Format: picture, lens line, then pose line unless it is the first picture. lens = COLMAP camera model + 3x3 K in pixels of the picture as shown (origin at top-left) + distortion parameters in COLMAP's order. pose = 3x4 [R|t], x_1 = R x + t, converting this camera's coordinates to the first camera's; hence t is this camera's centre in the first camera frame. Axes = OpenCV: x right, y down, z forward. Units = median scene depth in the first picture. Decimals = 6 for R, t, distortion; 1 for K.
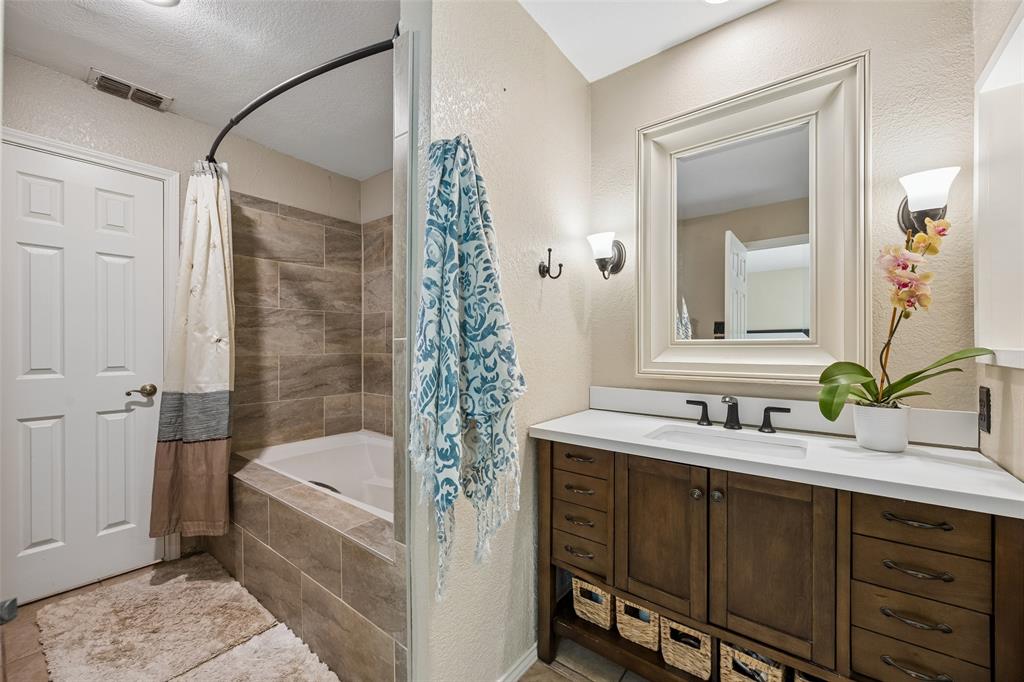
lens RADIAL K [[395.7, 0, 518.9], [0, 395.7, 346.3], [0, 0, 1]] dist [0.001922, -0.000023]
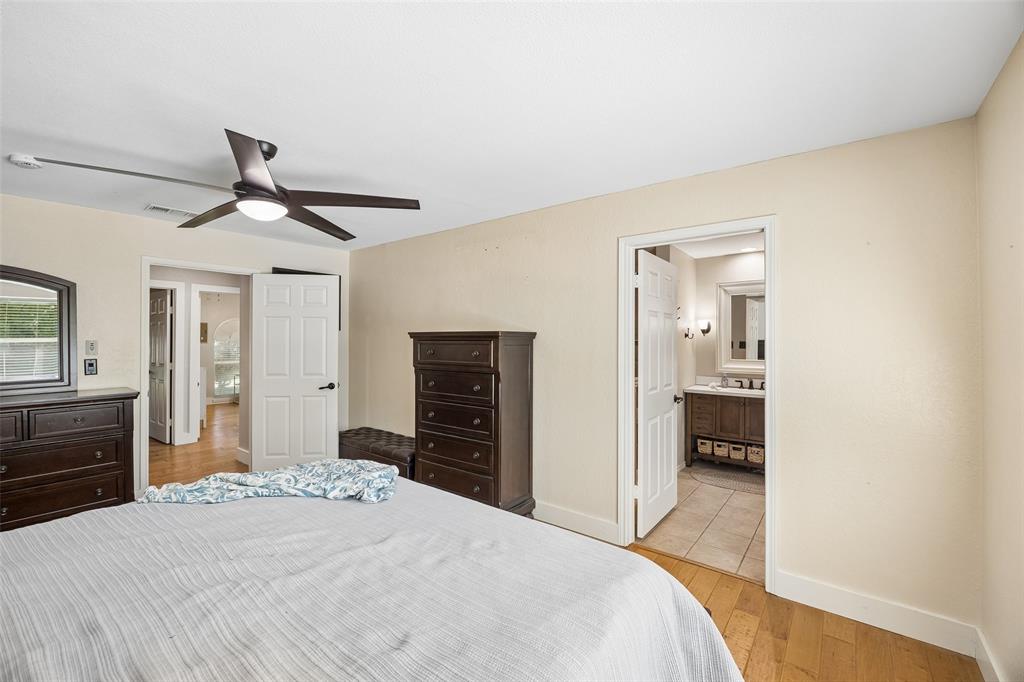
lens RADIAL K [[443.7, 0, 508.0], [0, 443.7, 336.2], [0, 0, 1]] dist [0.002191, 0.000055]
pose [[0.999987, 0.005101, -0.000417, -1.346542], [-0.005102, 0.999983, -0.002993, -0.185993], [0.000402, 0.002995, 0.999995, -2.447904]]
